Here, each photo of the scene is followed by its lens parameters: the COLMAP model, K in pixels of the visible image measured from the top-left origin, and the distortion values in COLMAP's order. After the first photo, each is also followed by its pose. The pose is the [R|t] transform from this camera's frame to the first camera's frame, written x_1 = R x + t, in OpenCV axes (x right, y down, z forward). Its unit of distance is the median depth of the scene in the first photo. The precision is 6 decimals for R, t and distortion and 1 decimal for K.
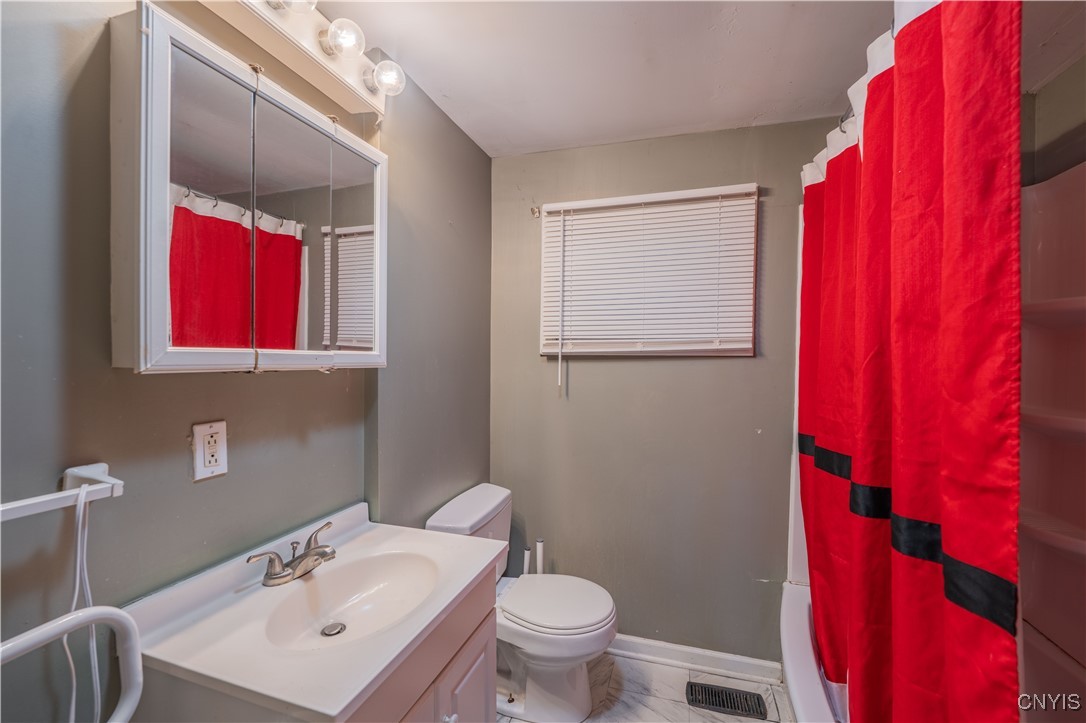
lens RADIAL K [[439.7, 0, 550.7], [0, 439.7, 363.0], [0, 0, 1]] dist [-0.008743, -0.000889]
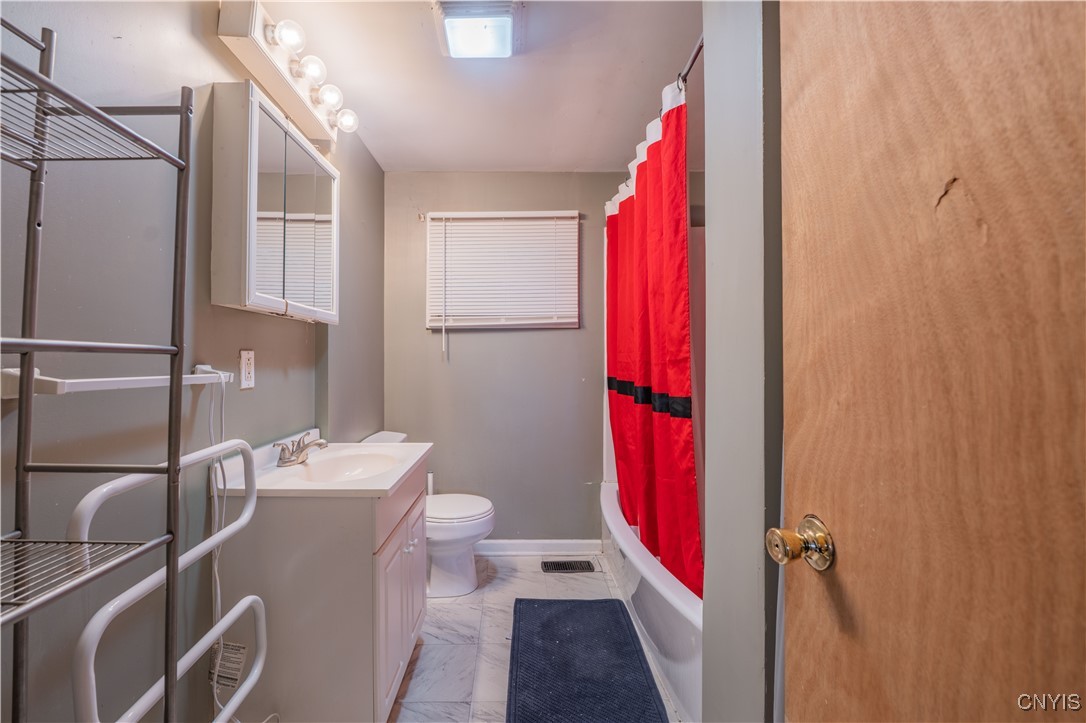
lens RADIAL K [[463.9, 0, 511.1], [0, 463.9, 362.1], [0, 0, 1]] dist [-0.009868, -0.001379]
pose [[0.951502, -0.015652, 0.307245, -0.243468], [0.022350, 0.999583, -0.018294, 0.129831], [-0.306831, 0.024273, 0.951455, -0.423913]]
